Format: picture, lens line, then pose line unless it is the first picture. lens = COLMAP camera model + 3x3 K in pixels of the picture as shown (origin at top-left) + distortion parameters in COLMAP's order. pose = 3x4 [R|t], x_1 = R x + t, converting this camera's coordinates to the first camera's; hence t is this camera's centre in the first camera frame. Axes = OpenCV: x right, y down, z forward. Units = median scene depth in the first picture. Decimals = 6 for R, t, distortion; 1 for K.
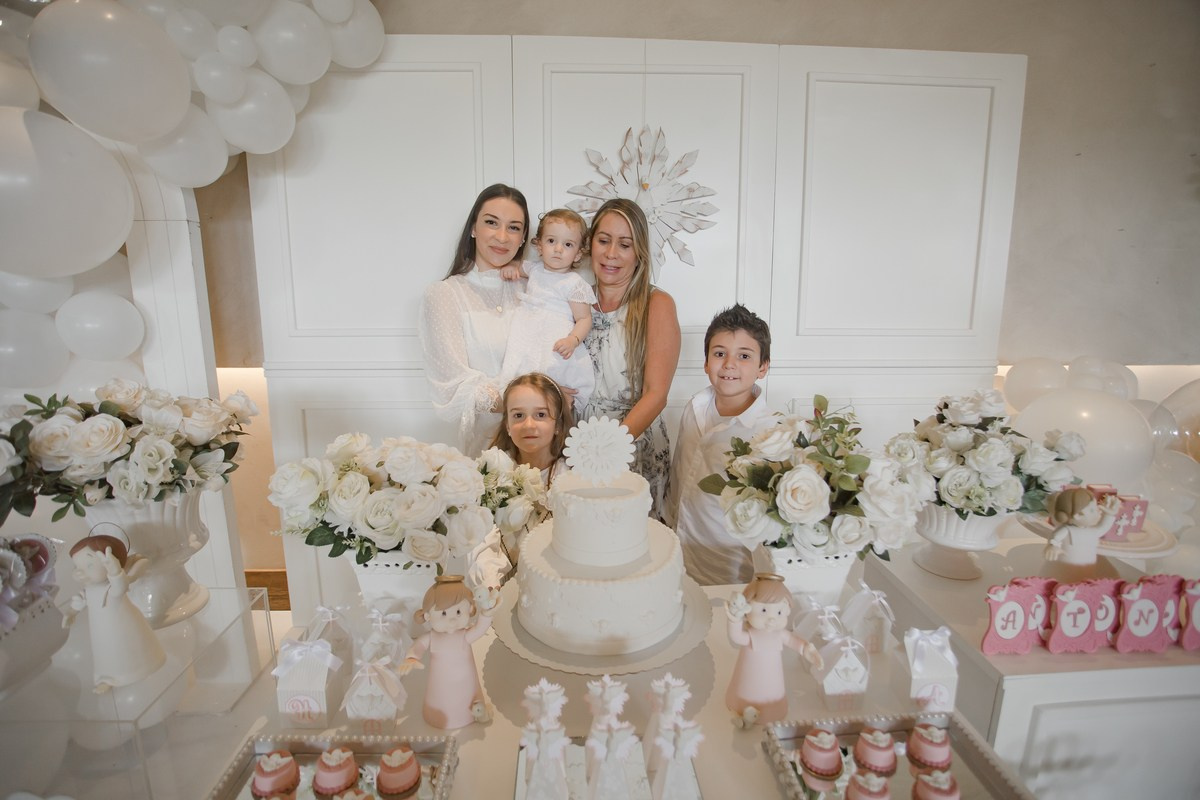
lens RADIAL K [[586.3, 0, 592.7], [0, 586.3, 400.7], [0, 0, 1]] dist [-0.041335, 0.000899]
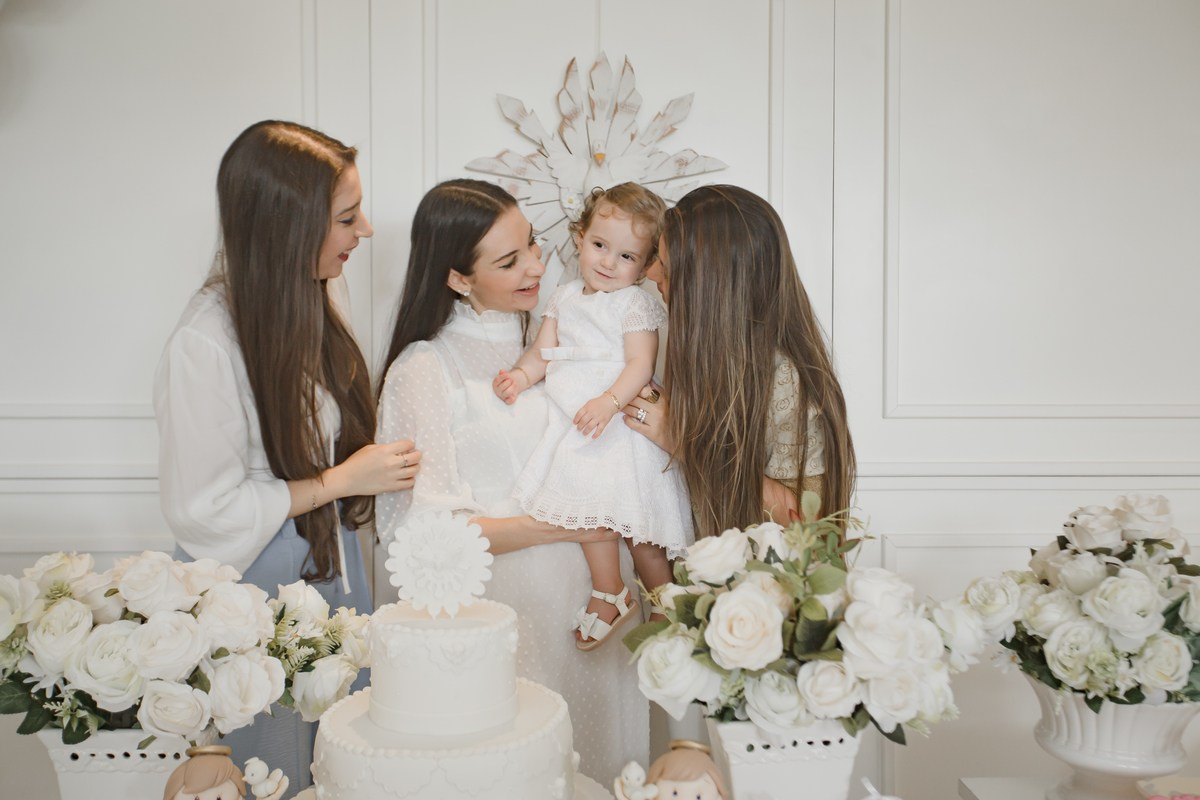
lens RADIAL K [[1358.5, 0, 603.3], [0, 1358.5, 387.2], [0, 0, 1]] dist [0.064341, 0.084464]
pose [[0.999995, -0.002637, -0.001500, 0.176934], [0.002365, 0.987295, -0.158882, 0.121782], [0.001900, 0.158878, 0.987296, -0.519119]]
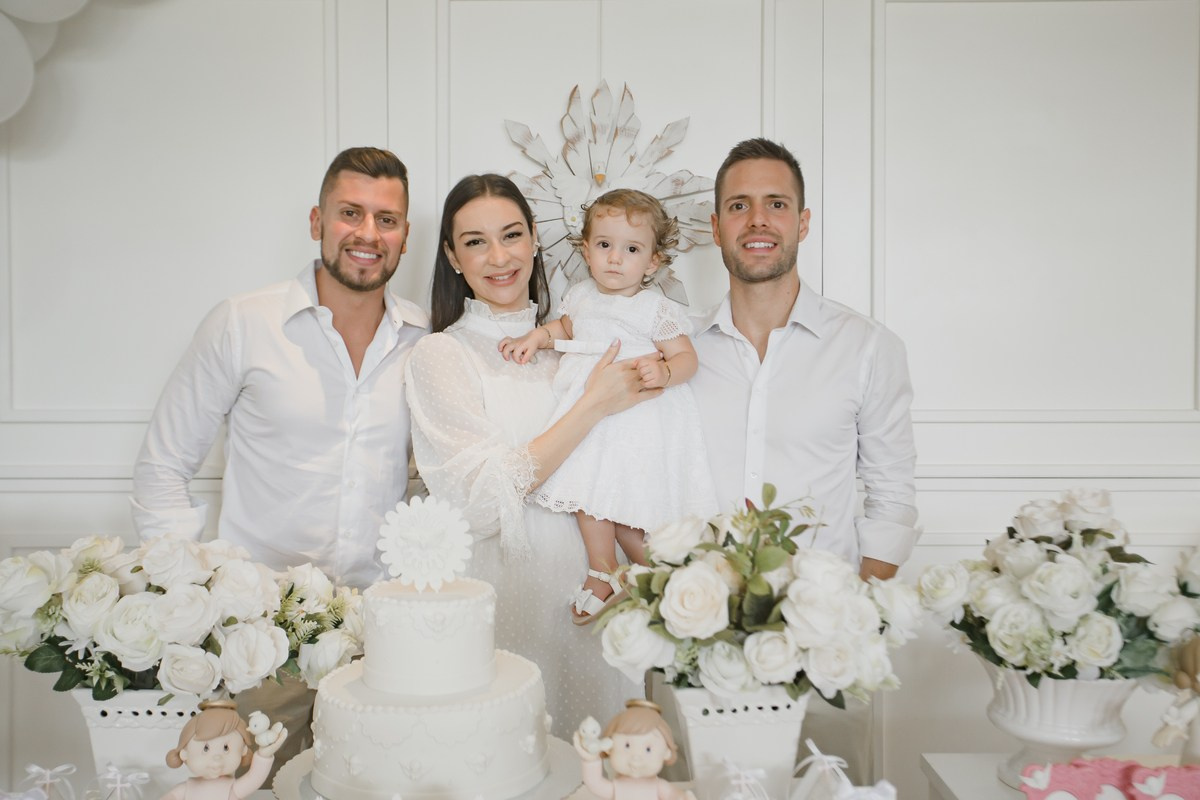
lens RADIAL K [[1358.5, 0, 603.3], [0, 1358.5, 387.2], [0, 0, 1]] dist [0.064341, 0.084464]
pose [[0.999282, -0.003396, -0.037729, 0.272151], [-0.003102, 0.985290, -0.170865, 0.168322], [0.037754, 0.170860, 0.984572, -0.676683]]
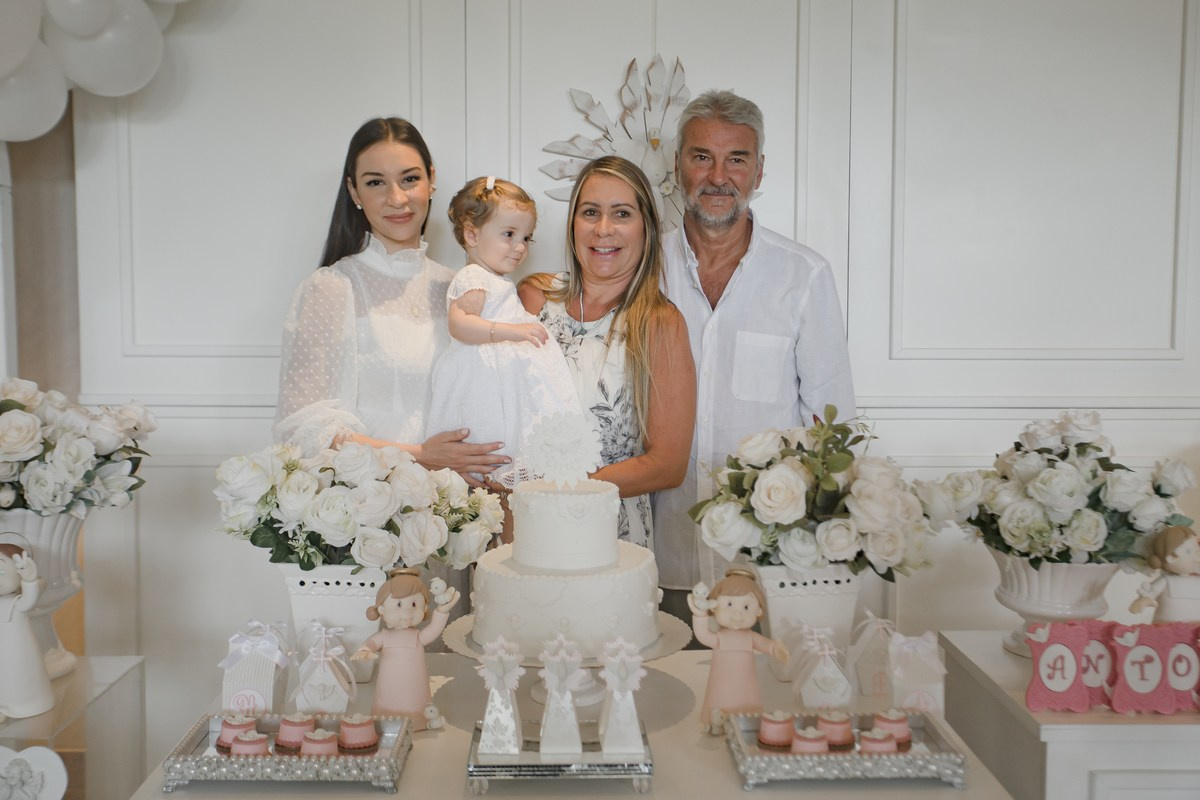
lens RADIAL K [[1346.0, 0, 601.7], [0, 1346.0, 403.2], [0, 0, 1]] dist [0.004091, 0.215492]
pose [[0.999908, 0.003259, -0.013179, 0.090554], [-0.004774, 0.993173, -0.116553, 0.238098], [0.012709, 0.116605, 0.993097, -1.034630]]
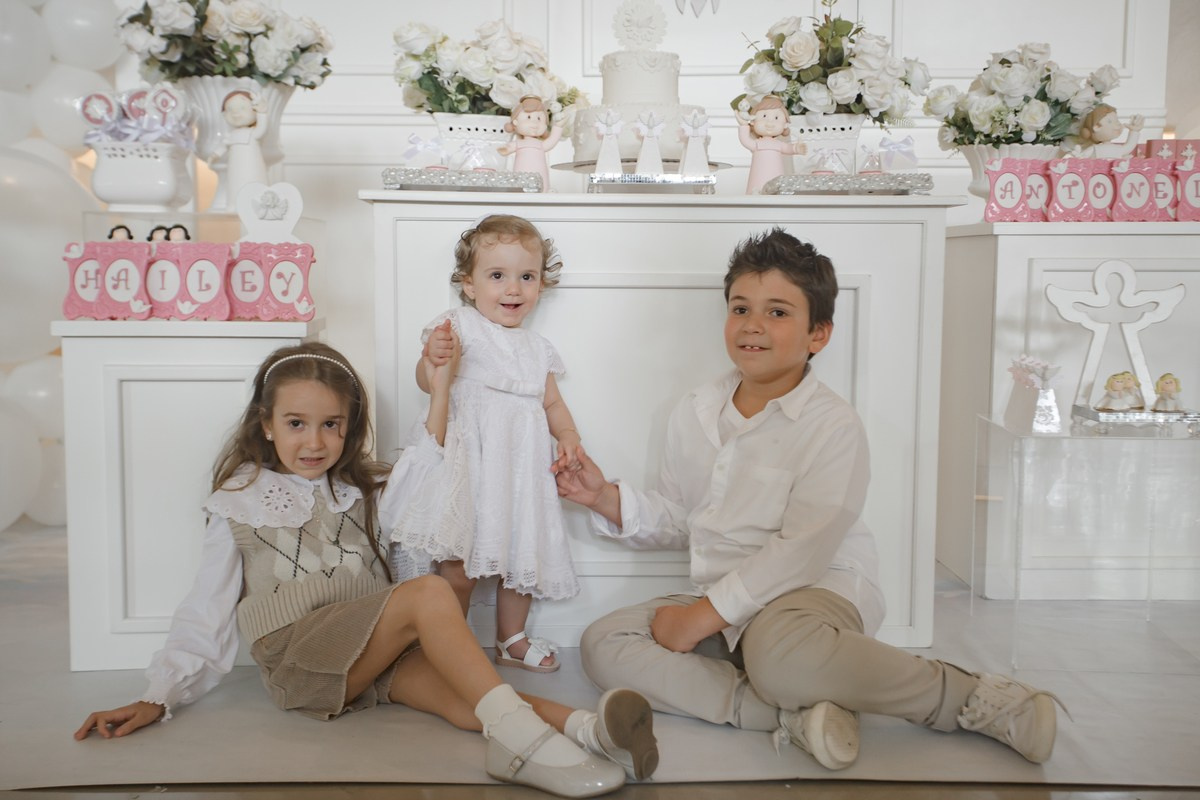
lens RADIAL K [[1329.1, 0, 604.0], [0, 1329.1, 380.7], [0, 0, 1]] dist [0.064143, 0.004877]
pose [[0.999341, 0.001630, -0.036262, 0.029945], [-0.006306, 0.991599, -0.129199, 1.121315], [0.035747, 0.129342, 0.990955, -1.630376]]
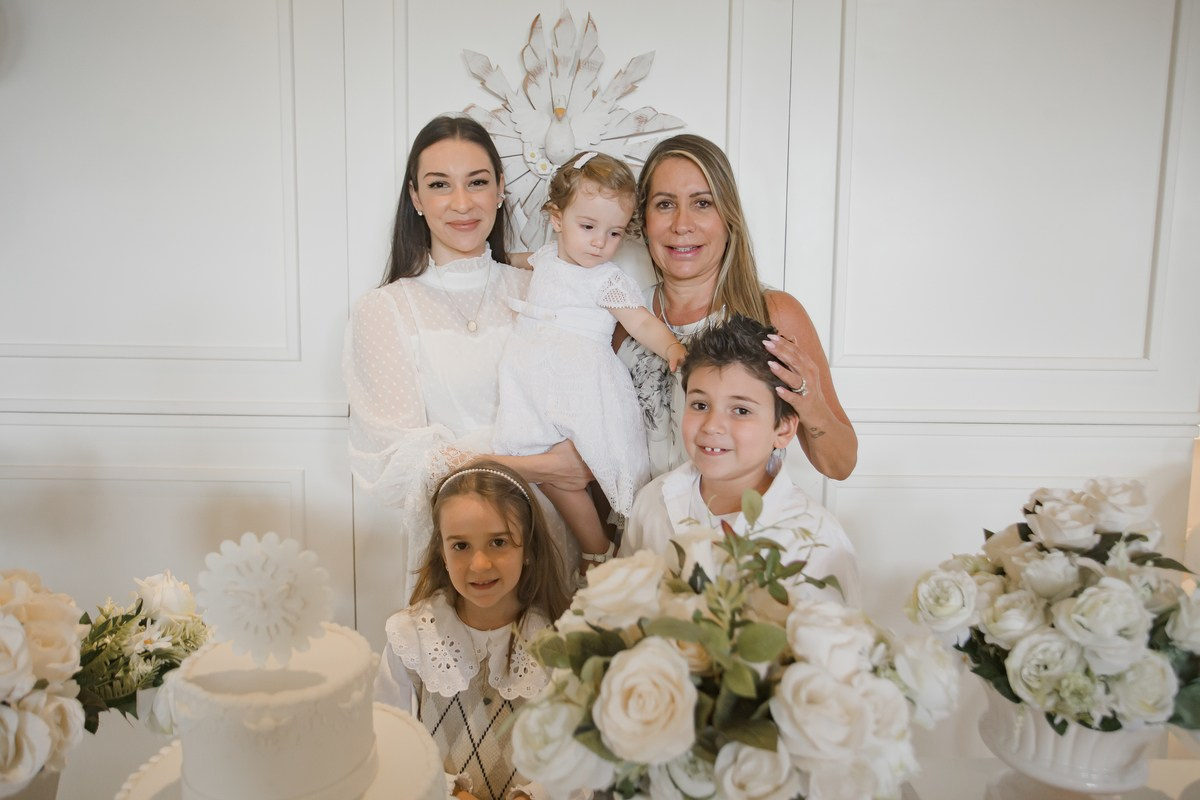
lens RADIAL K [[915.7, 0, 599.7], [0, 915.7, 395.4], [0, 0, 1]] dist [0.009756, 0.010108]
pose [[0.999468, 0.015963, -0.028455, 0.298403], [-0.017705, 0.997914, -0.062082, -0.046156], [0.027405, 0.062553, 0.997665, 0.170370]]
